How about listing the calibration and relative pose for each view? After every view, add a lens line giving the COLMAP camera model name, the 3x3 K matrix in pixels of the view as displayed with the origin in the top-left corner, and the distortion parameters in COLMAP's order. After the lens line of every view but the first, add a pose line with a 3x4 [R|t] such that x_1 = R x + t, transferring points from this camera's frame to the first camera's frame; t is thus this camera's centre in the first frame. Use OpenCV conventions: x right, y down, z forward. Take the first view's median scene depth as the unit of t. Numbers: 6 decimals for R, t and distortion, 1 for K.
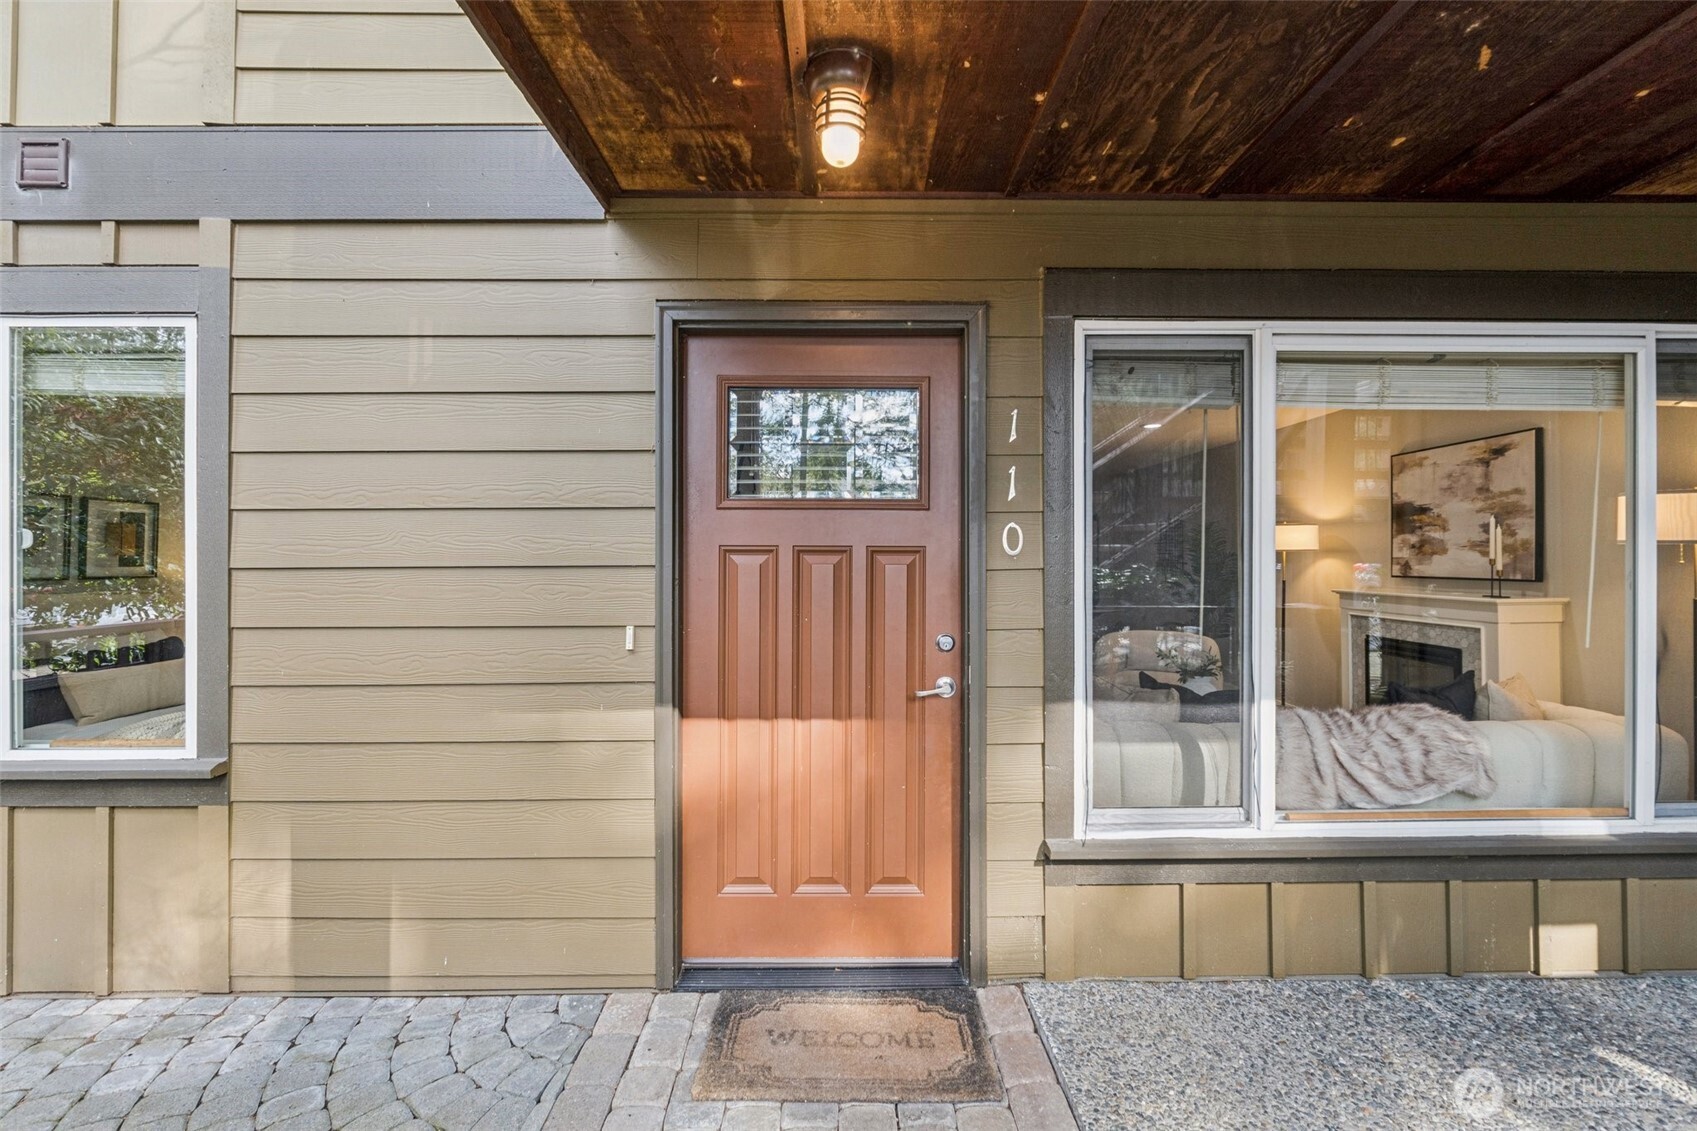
lens RADIAL K [[770.6, 0, 849.6], [0, 770.6, 556.5], [0, 0, 1]] dist [-0.010168, 0.000204]
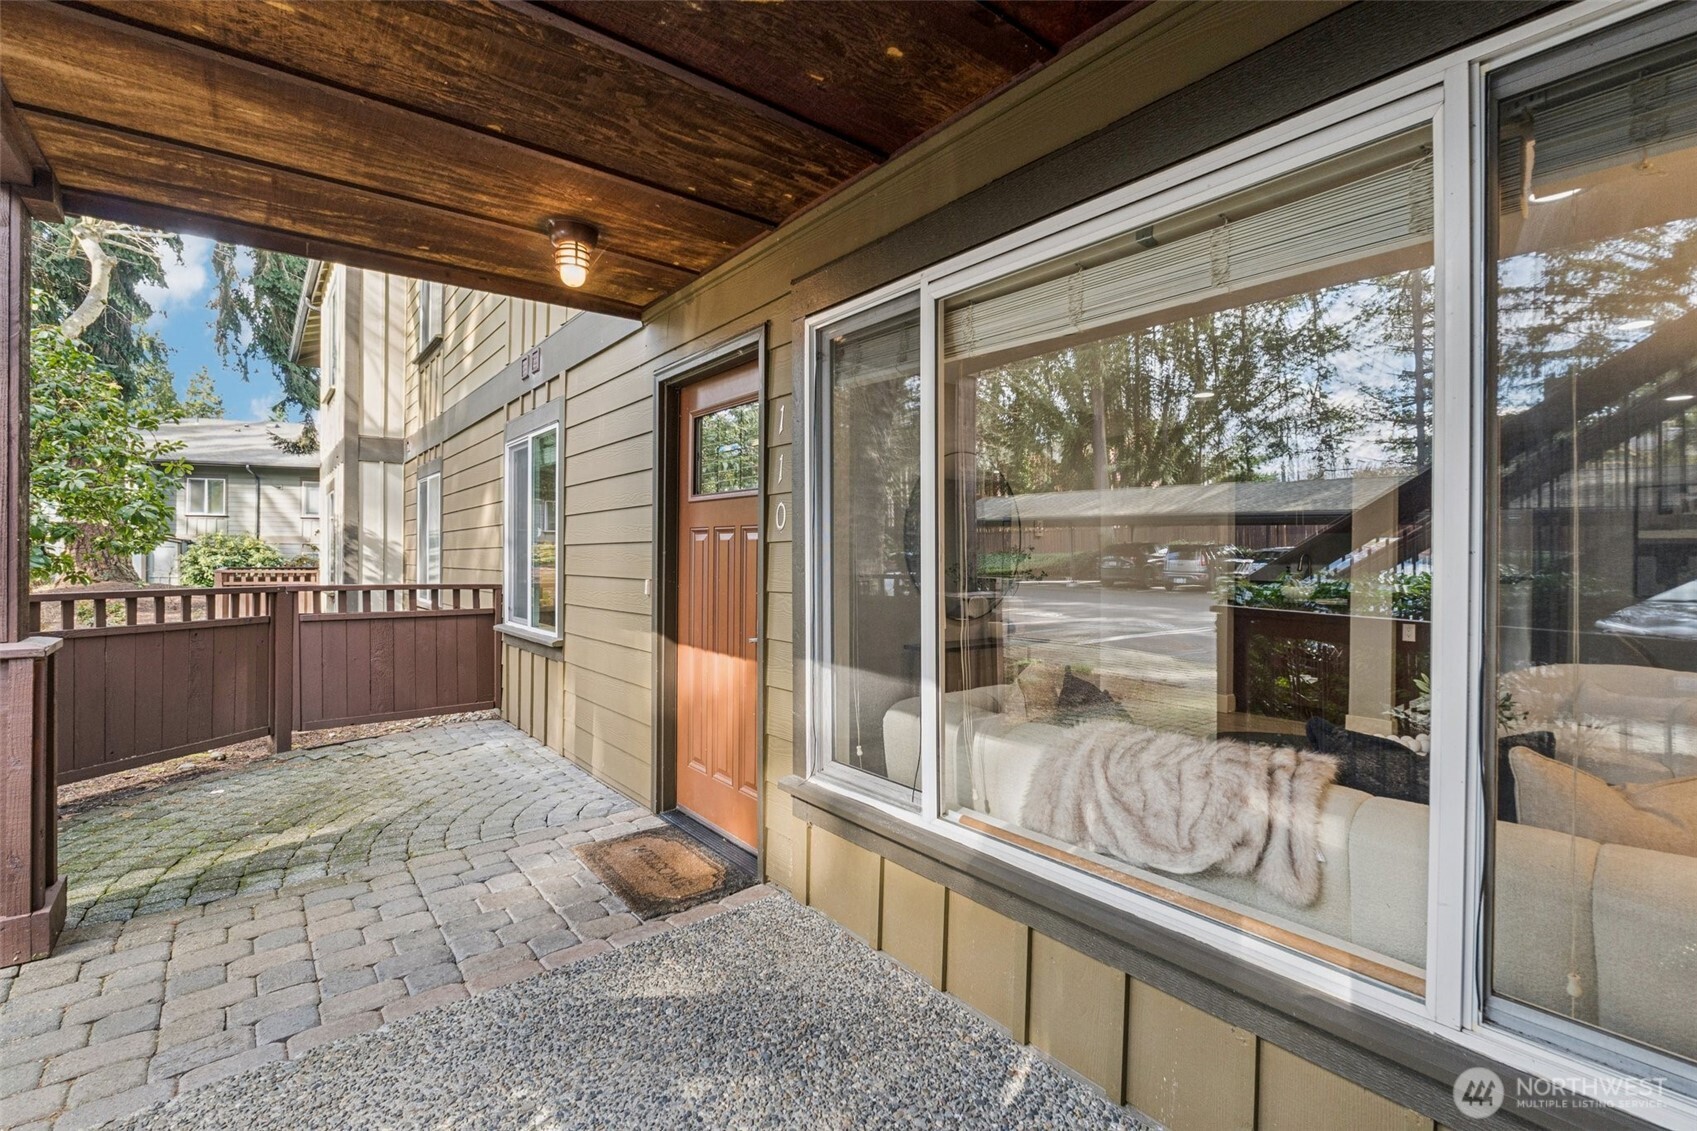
lens RADIAL K [[770.6, 0, 842.6], [0, 770.6, 561.3], [0, 0, 1]] dist [-0.010168, 0.000204]
pose [[0.601491, 0.011267, -0.798800, 1.222792], [-0.002382, 0.999921, 0.012311, 0.031224], [0.798876, -0.005502, 0.601470, 0.362692]]
